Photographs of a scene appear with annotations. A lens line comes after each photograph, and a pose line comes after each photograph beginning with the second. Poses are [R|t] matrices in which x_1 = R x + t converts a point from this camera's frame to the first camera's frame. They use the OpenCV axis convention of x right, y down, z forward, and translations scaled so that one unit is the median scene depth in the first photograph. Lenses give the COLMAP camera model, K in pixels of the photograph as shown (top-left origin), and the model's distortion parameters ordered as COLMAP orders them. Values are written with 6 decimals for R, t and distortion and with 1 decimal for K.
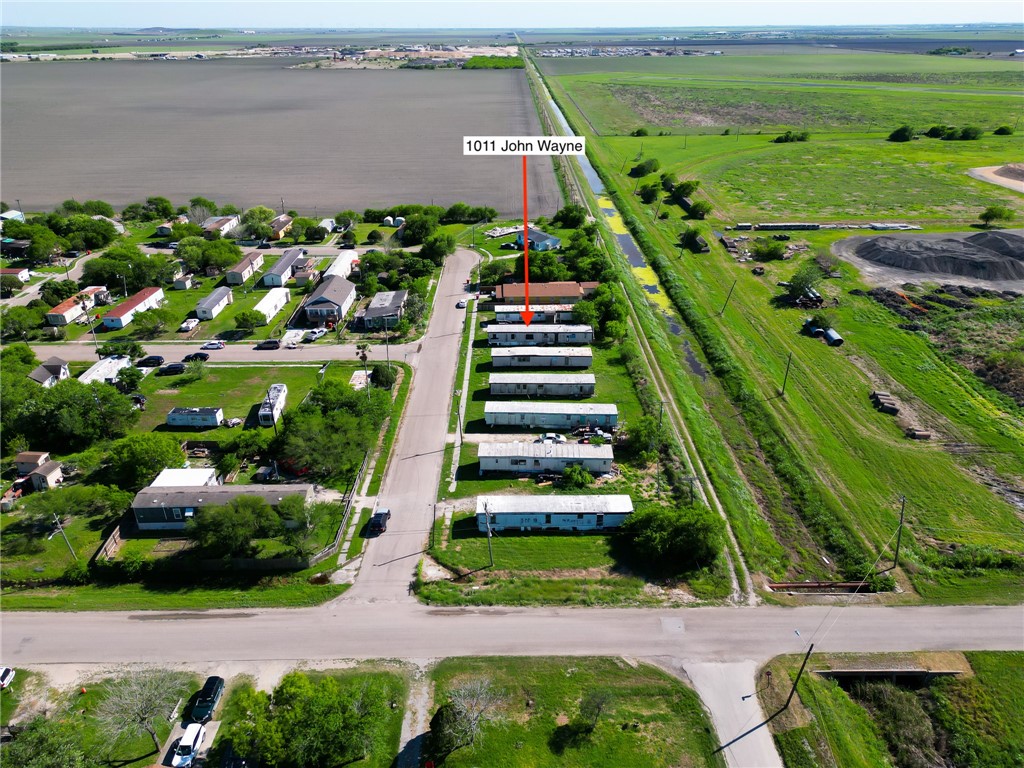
lens RADIAL K [[717.0, 0, 516.0], [0, 717.0, 381.1], [0, 0, 1]] dist [0.079289, -0.079838]
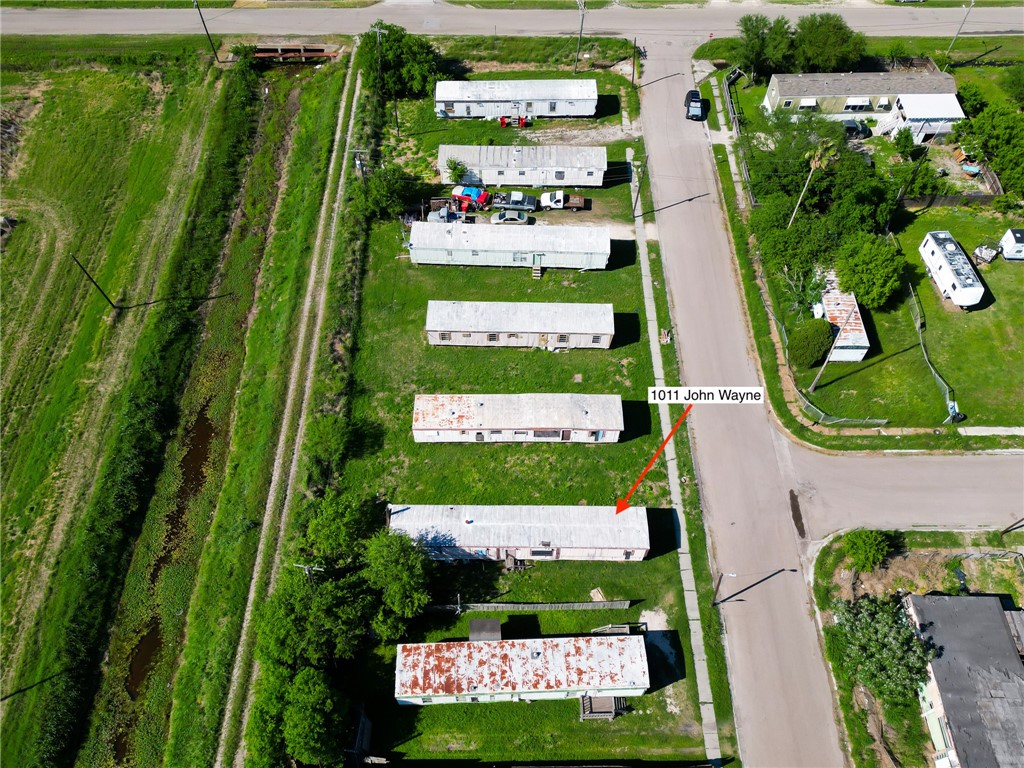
lens RADIAL K [[789.3, 0, 514.0], [0, 789.3, 424.1], [0, 0, 1]] dist [0.058402, -0.030793]
pose [[-0.999999, 0.000262, 0.001080, 0.049343], [0.001106, 0.138402, 0.990375, -0.740426], [0.000110, 0.990376, -0.138403, 1.422018]]
